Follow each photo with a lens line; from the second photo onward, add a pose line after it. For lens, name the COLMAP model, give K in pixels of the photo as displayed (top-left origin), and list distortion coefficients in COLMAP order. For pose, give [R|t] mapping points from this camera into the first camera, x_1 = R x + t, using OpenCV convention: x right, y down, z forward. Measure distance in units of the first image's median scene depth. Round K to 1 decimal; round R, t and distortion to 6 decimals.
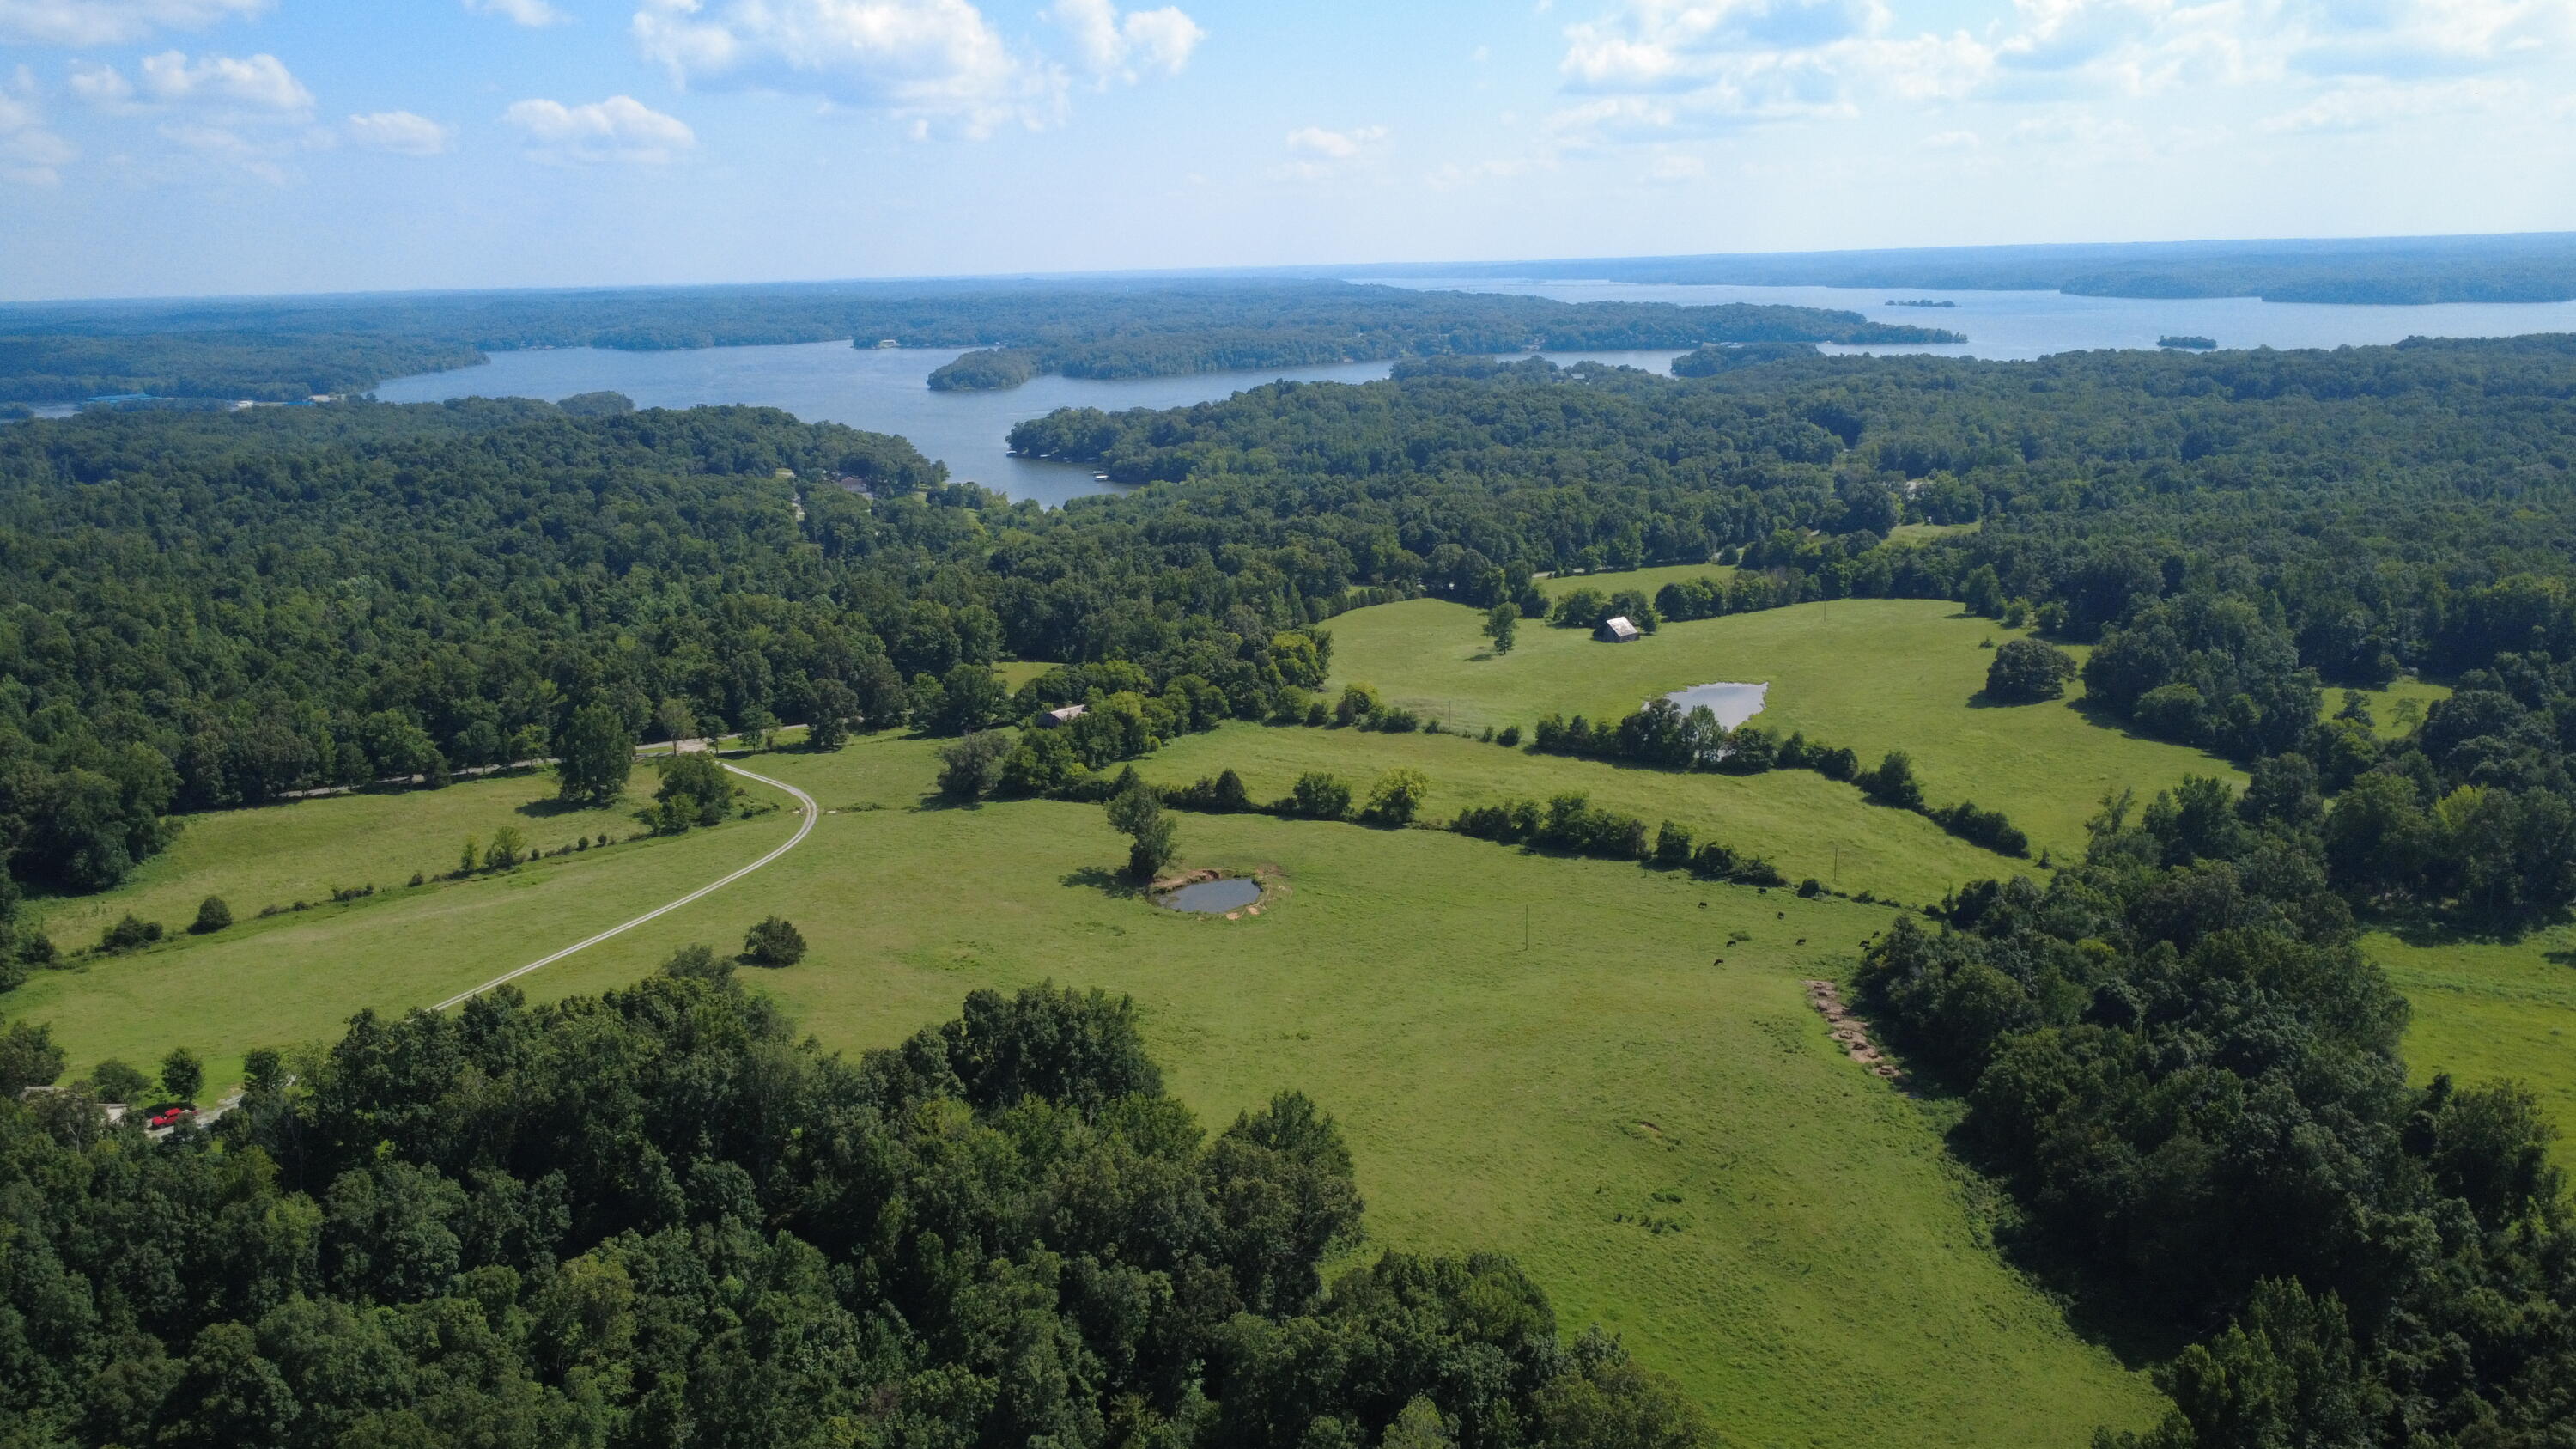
lens RADIAL K [[1879.9, 0, 1280.5], [0, 1879.9, 742.5], [0, 0, 1]] dist [-0.002426, -0.000898]
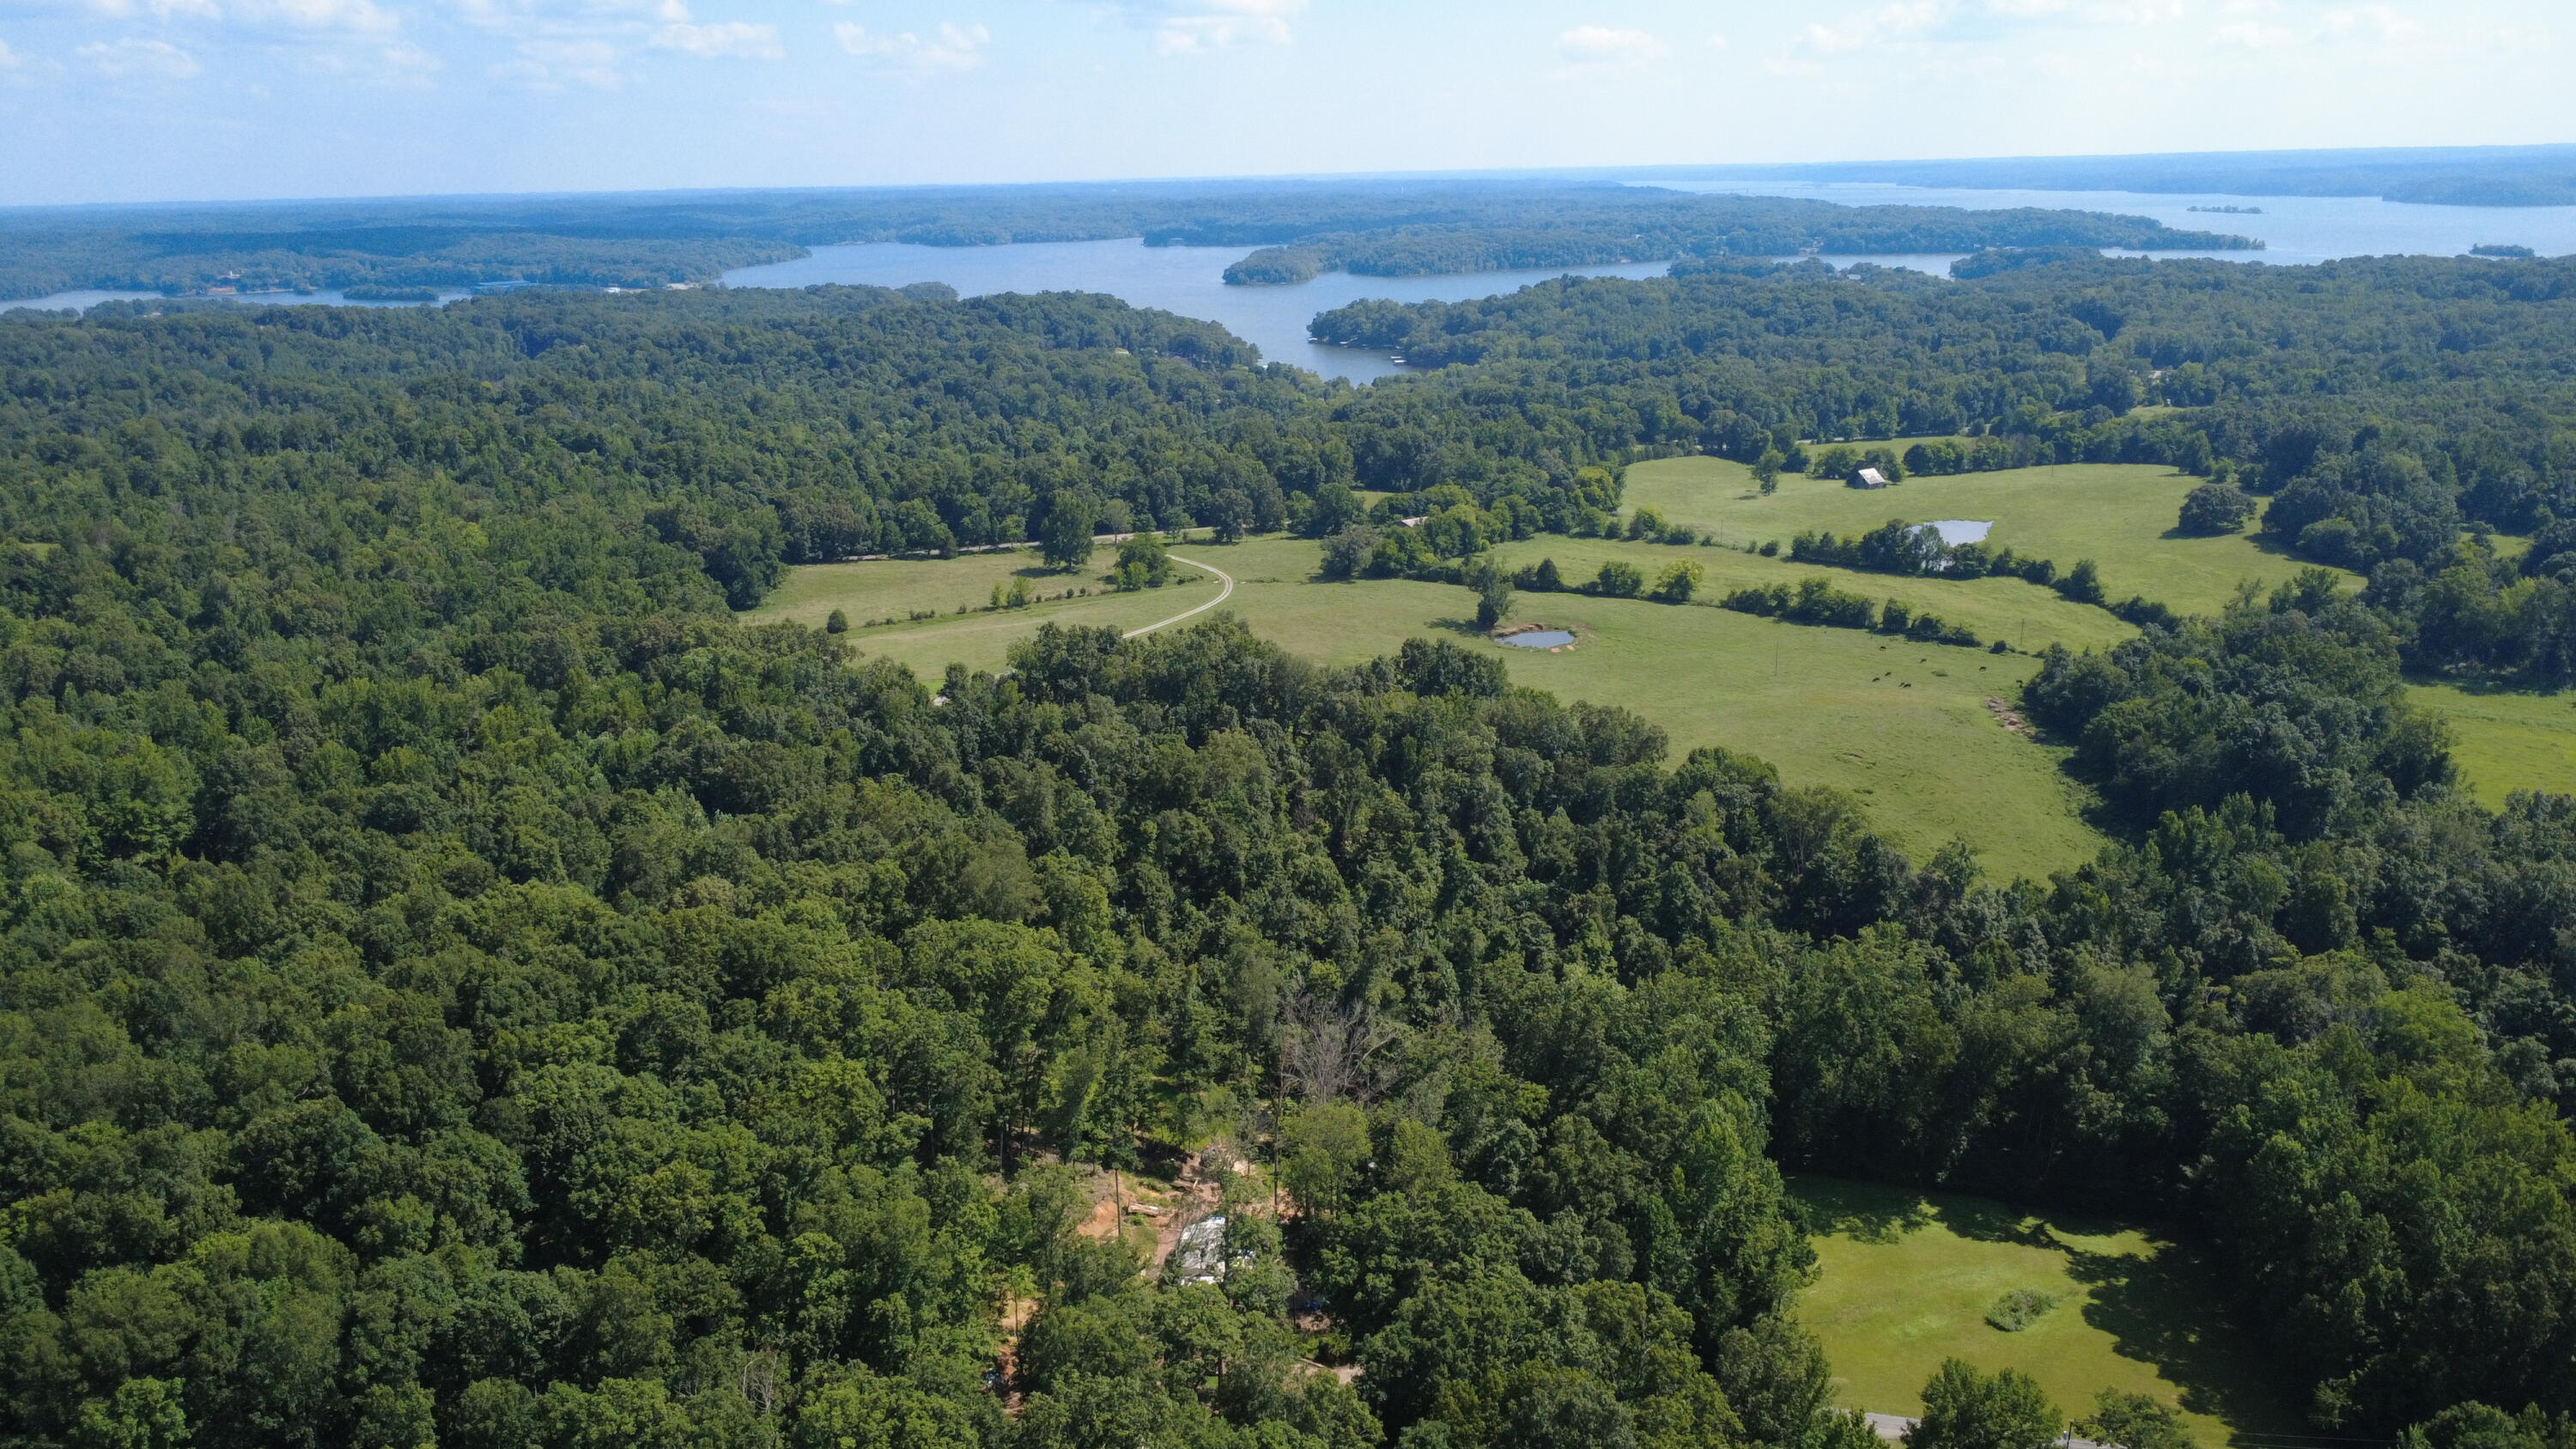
lens RADIAL K [[1881.0, 0, 1282.6], [0, 1881.0, 738.3], [0, 0, 1]] dist [-0.004776, -0.000996]
pose [[0.990742, 0.042419, -0.128962, -0.030846], [-0.036363, 0.998139, 0.048953, 0.069422], [0.130798, -0.043810, 0.990441, -0.269127]]
